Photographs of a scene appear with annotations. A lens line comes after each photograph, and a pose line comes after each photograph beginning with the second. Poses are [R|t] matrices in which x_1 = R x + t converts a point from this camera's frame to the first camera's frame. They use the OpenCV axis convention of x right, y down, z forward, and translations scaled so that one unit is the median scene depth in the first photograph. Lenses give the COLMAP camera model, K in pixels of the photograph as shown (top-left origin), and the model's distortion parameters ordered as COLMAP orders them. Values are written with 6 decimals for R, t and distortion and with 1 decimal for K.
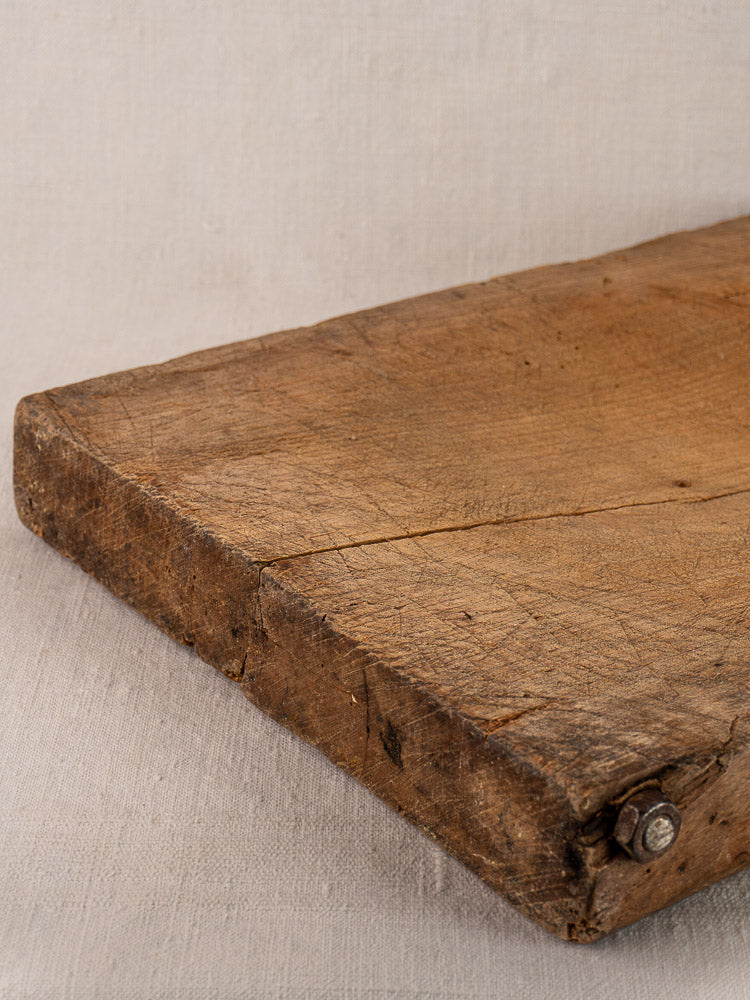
lens RADIAL K [[2365.9, 0, 407.5], [0, 2365.9, 529.3], [0, 0, 1]] dist [0.124474, 0.000000]
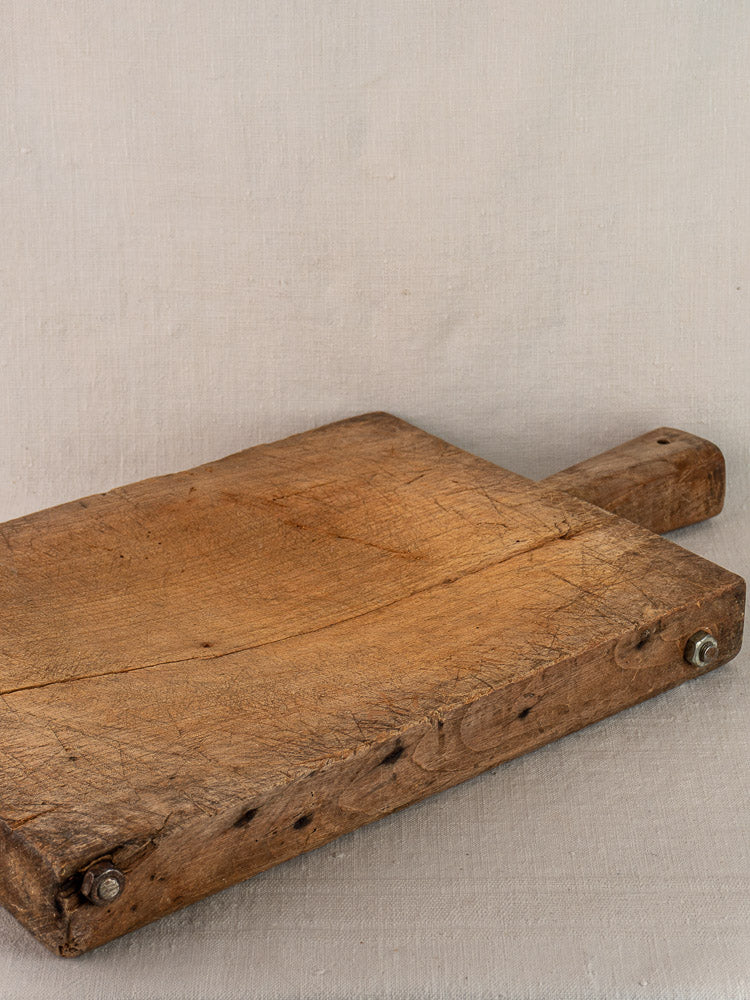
lens RADIAL K [[2365.9, 0, 378.7], [0, 2365.9, 509.6], [0, 0, 1]] dist [0.124474, 0.000000]
pose [[0.999521, -0.030950, 0.000209, 0.236154], [0.030948, 0.999344, -0.018811, -0.075887], [0.000373, 0.018809, 0.999823, -0.507110]]
